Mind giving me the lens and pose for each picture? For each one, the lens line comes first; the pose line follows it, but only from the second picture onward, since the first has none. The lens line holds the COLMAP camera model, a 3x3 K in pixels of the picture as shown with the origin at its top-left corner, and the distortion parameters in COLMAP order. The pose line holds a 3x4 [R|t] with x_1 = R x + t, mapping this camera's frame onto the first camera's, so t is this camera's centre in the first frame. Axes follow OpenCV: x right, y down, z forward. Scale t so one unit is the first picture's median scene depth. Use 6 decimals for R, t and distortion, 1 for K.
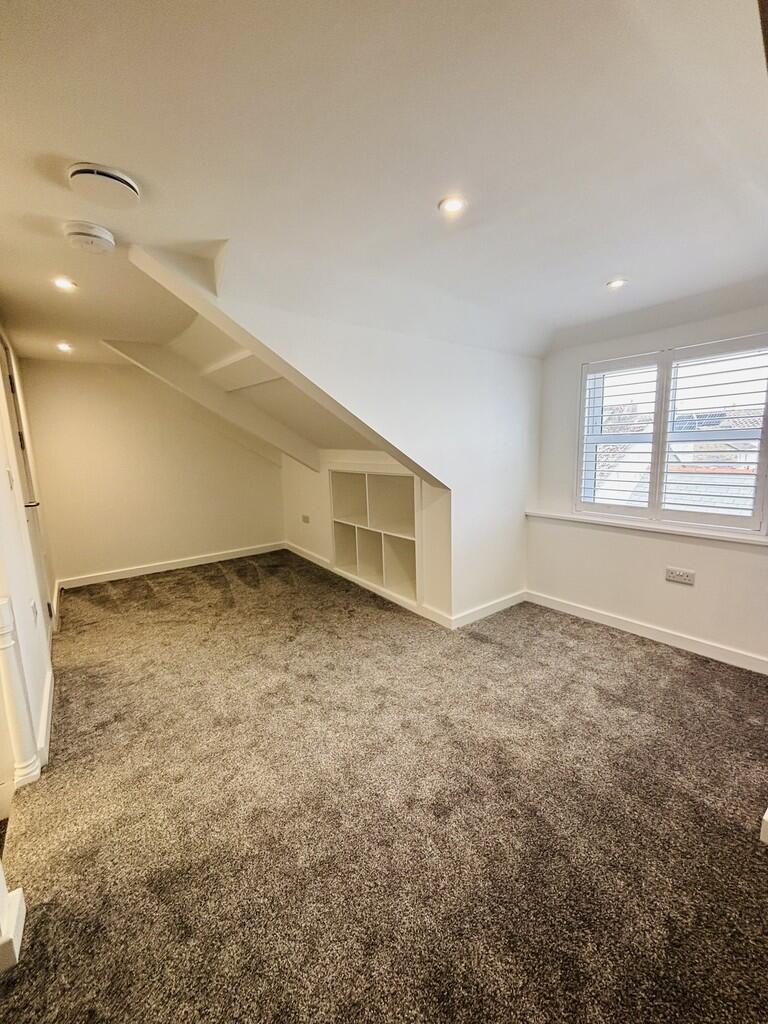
lens RADIAL K [[417.5, 0, 384.0], [0, 417.5, 512.0], [0, 0, 1]] dist [0.002767, -0.000615]
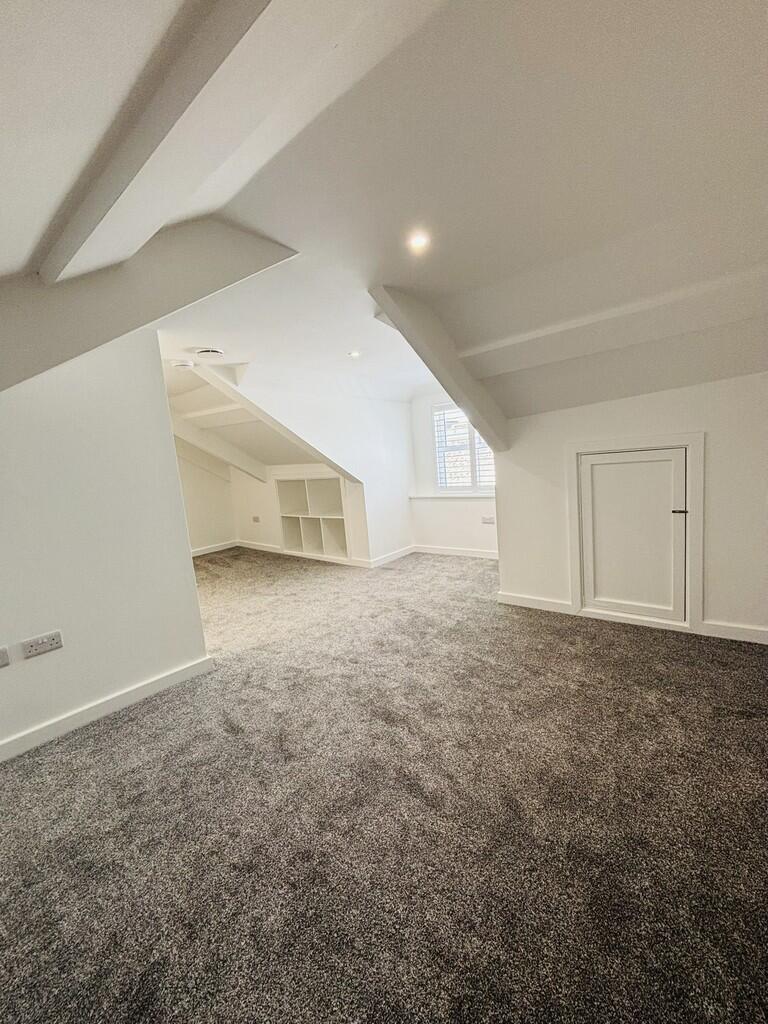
lens RADIAL K [[417.5, 0, 384.0], [0, 417.5, 512.0], [0, 0, 1]] dist [0.002767, -0.000615]
pose [[0.972360, -0.080019, 0.219347, -0.138940], [0.089202, 0.995491, -0.032270, 0.125014], [-0.215776, 0.050944, 0.975113, -0.659219]]
